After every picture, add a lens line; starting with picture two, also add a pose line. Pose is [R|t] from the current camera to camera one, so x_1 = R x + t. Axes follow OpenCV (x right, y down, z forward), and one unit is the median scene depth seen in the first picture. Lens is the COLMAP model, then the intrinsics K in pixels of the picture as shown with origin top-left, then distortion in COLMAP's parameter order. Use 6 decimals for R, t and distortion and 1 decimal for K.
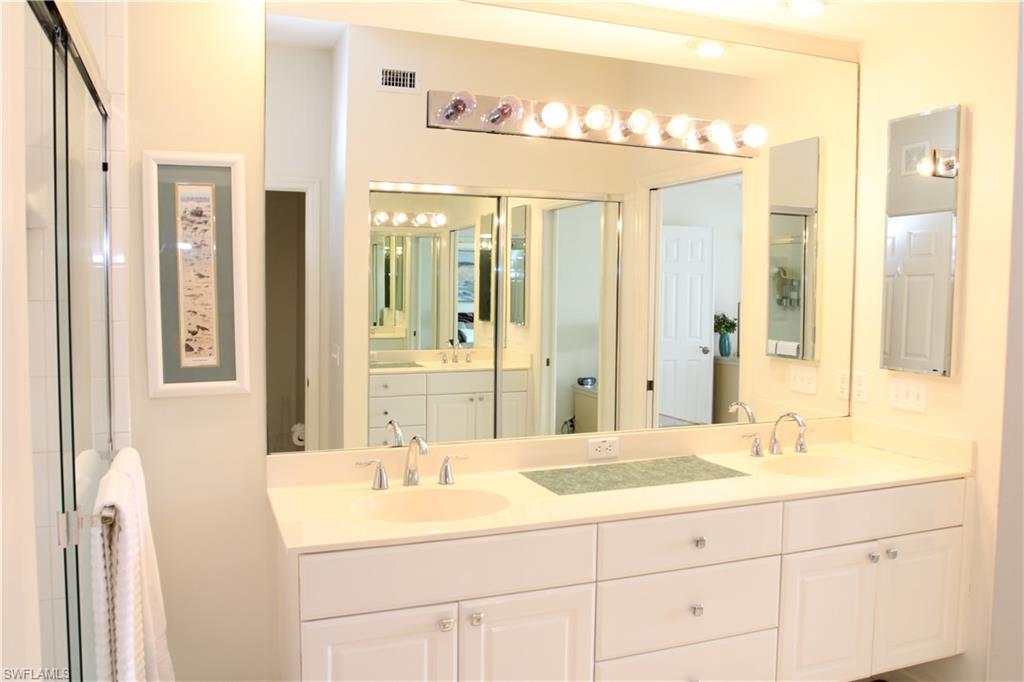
lens RADIAL K [[810.8, 0, 512.0], [0, 810.8, 341.0], [0, 0, 1]] dist [-0.088668, 0.077445]
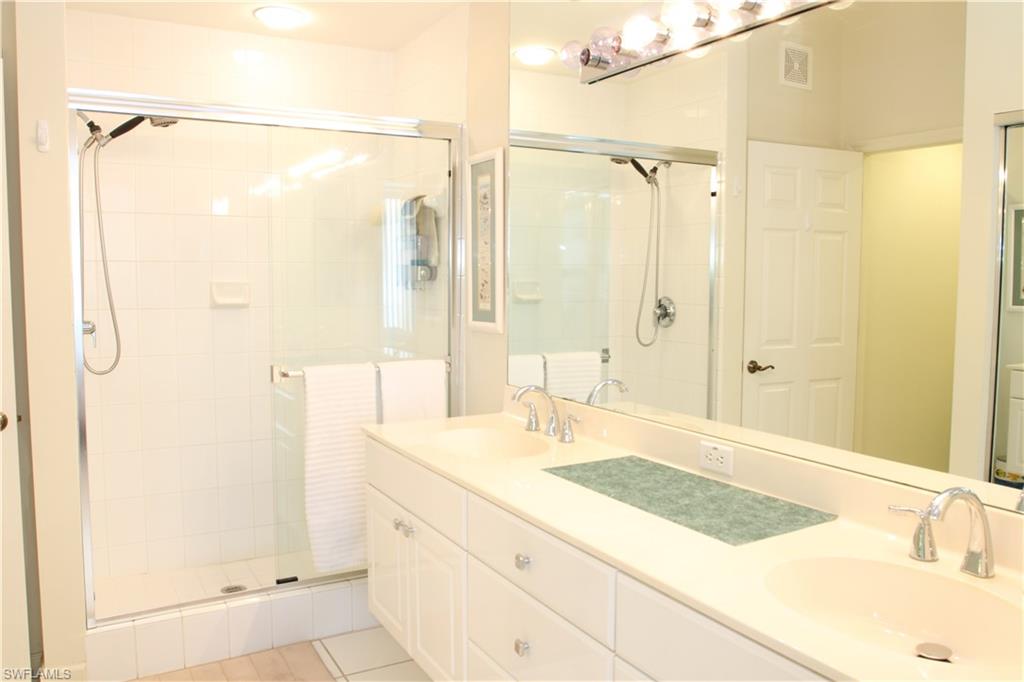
lens RADIAL K [[810.8, 0, 512.0], [0, 810.8, 341.0], [0, 0, 1]] dist [-0.088668, 0.077445]
pose [[0.128779, 0.071972, -0.989058, 0.970031], [-0.066636, 0.995737, 0.063782, -0.007103], [0.989432, 0.057693, 0.133026, 0.869171]]
